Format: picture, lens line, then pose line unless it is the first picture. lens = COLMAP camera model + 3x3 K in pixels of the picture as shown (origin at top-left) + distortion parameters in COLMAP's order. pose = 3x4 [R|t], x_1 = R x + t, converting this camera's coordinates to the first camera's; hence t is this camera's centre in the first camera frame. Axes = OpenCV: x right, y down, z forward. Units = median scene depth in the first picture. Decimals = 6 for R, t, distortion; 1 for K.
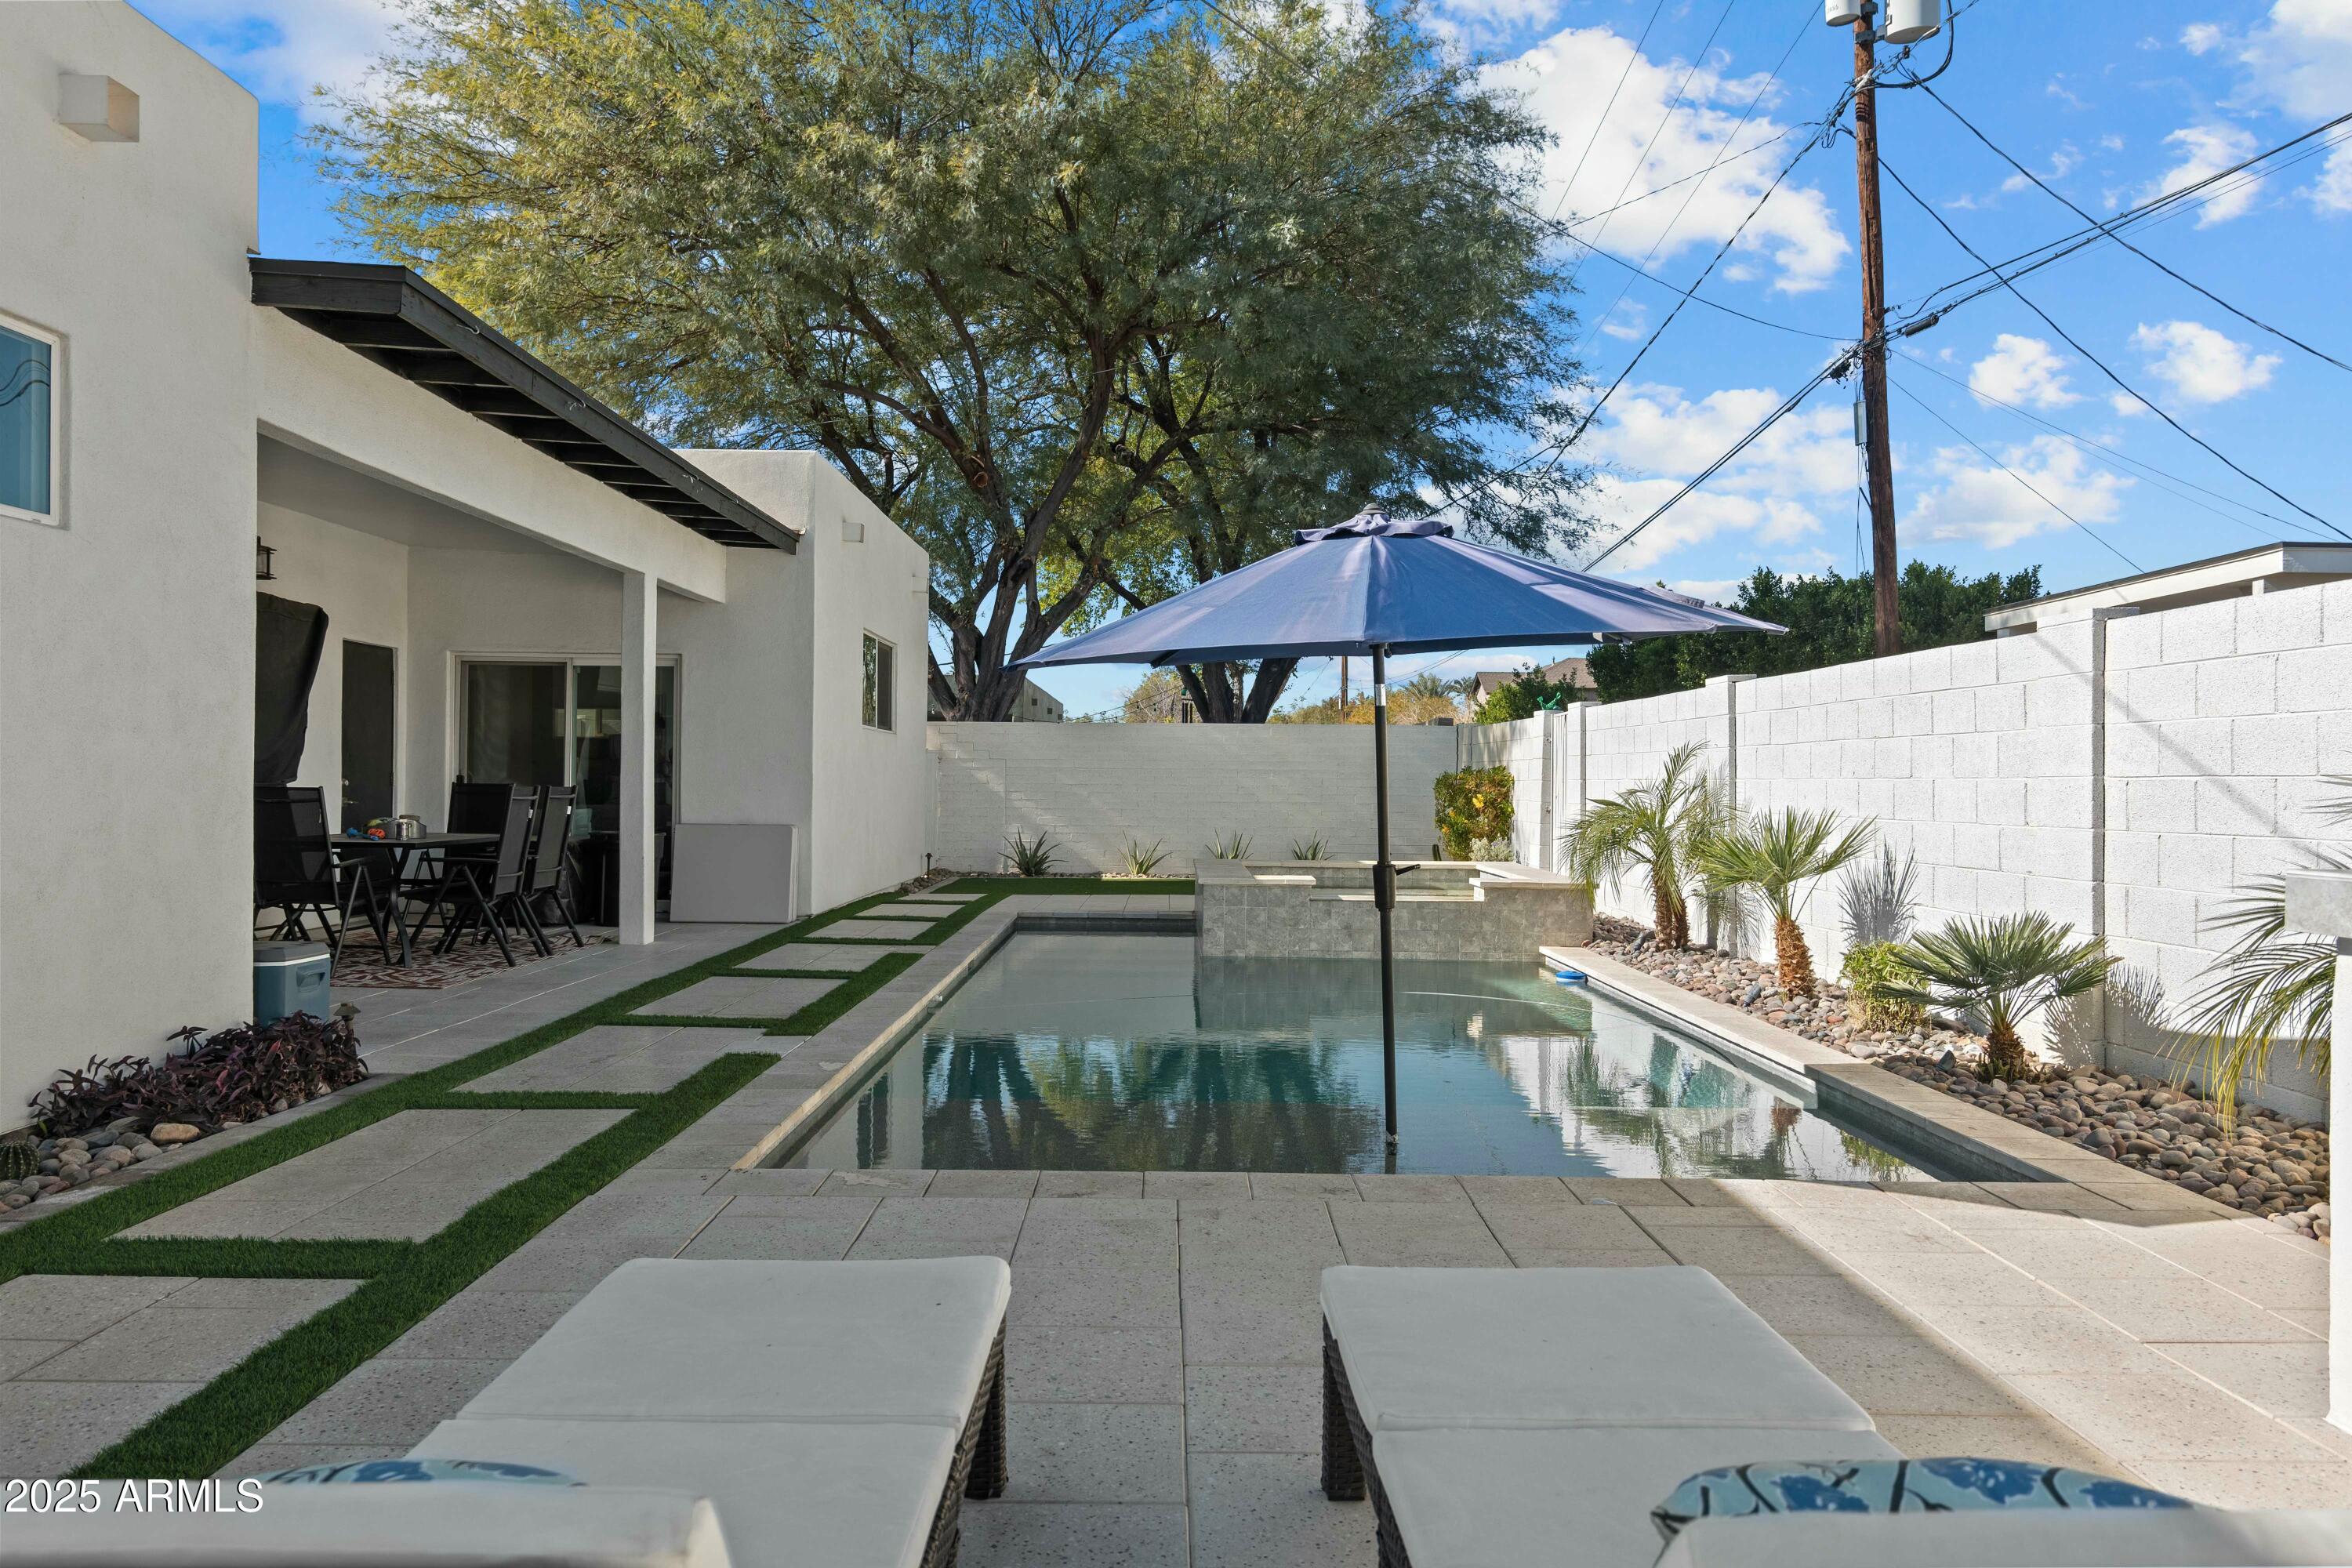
lens RADIAL K [[1577.5, 0, 1180.0], [0, 1577.5, 814.3], [0, 0, 1]] dist [0.001205, -0.032781]
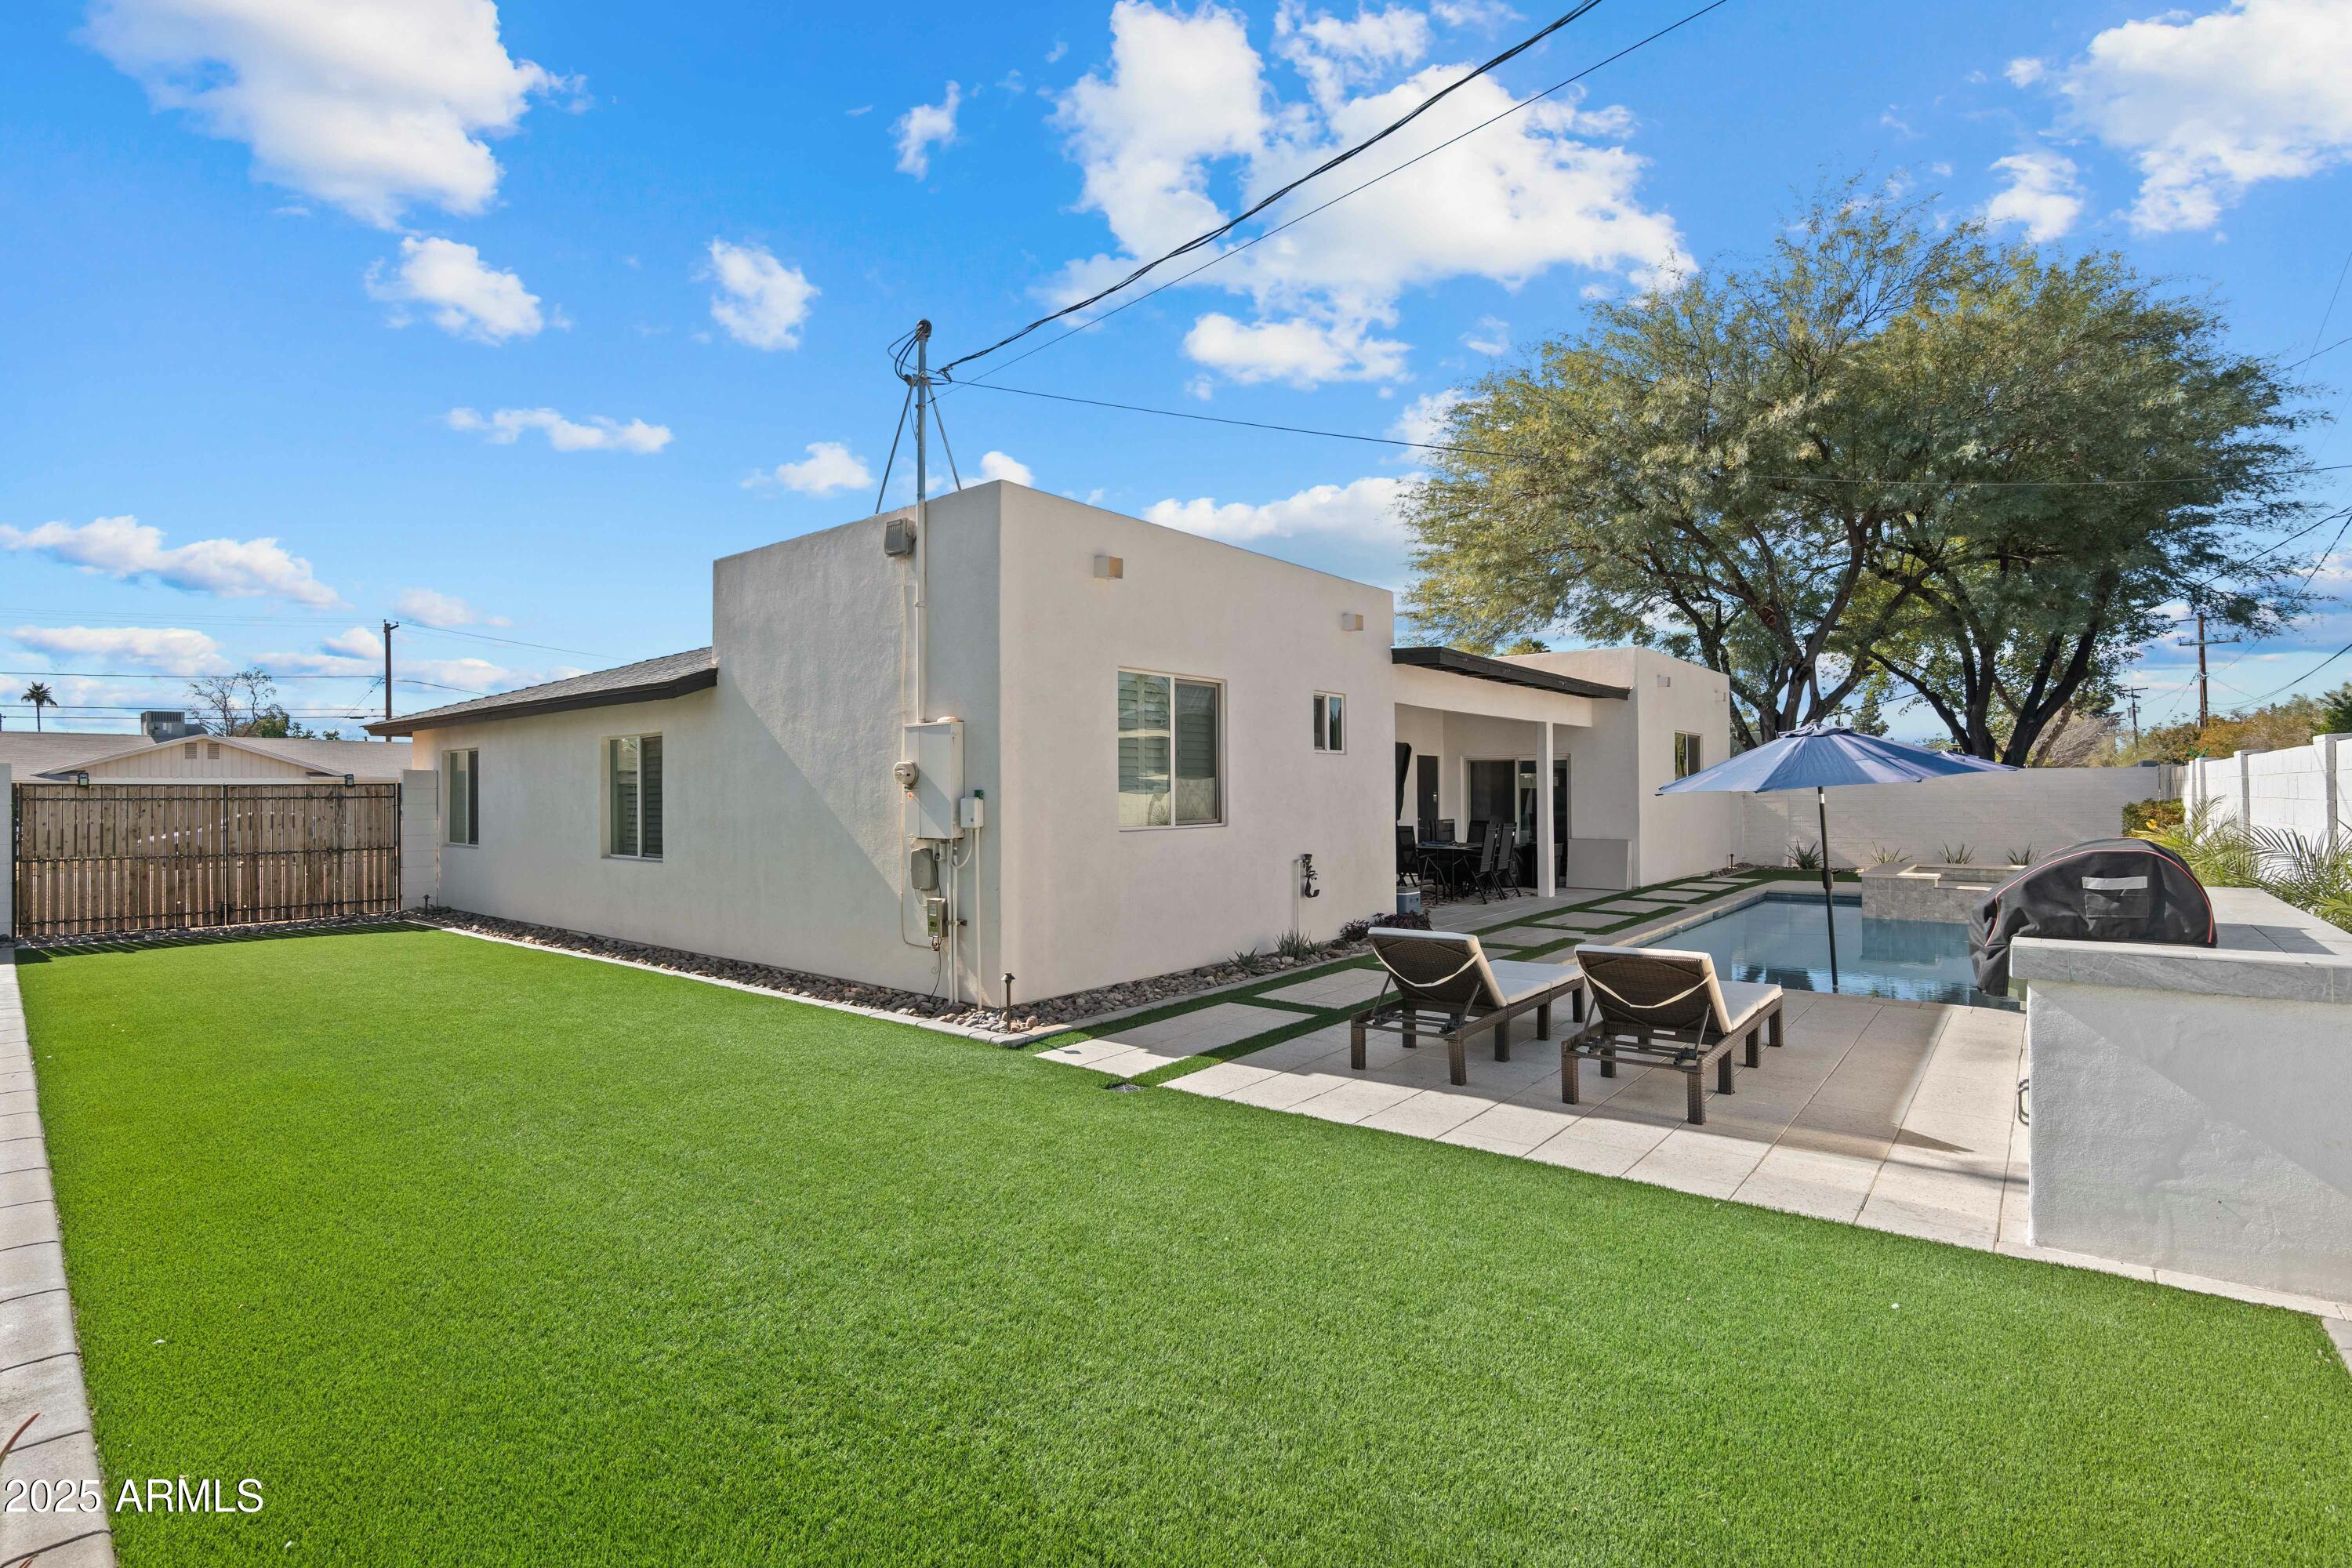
lens RADIAL K [[1088.2, 0, 1176.0], [0, 1088.2, 784.0], [0, 0, 1]] dist [-0.024508, 0.007477]
pose [[0.767627, -0.022810, -0.640490, 0.175596], [0.002899, 0.999480, -0.032120, -0.019947], [0.640890, 0.022799, 0.767294, -0.366880]]
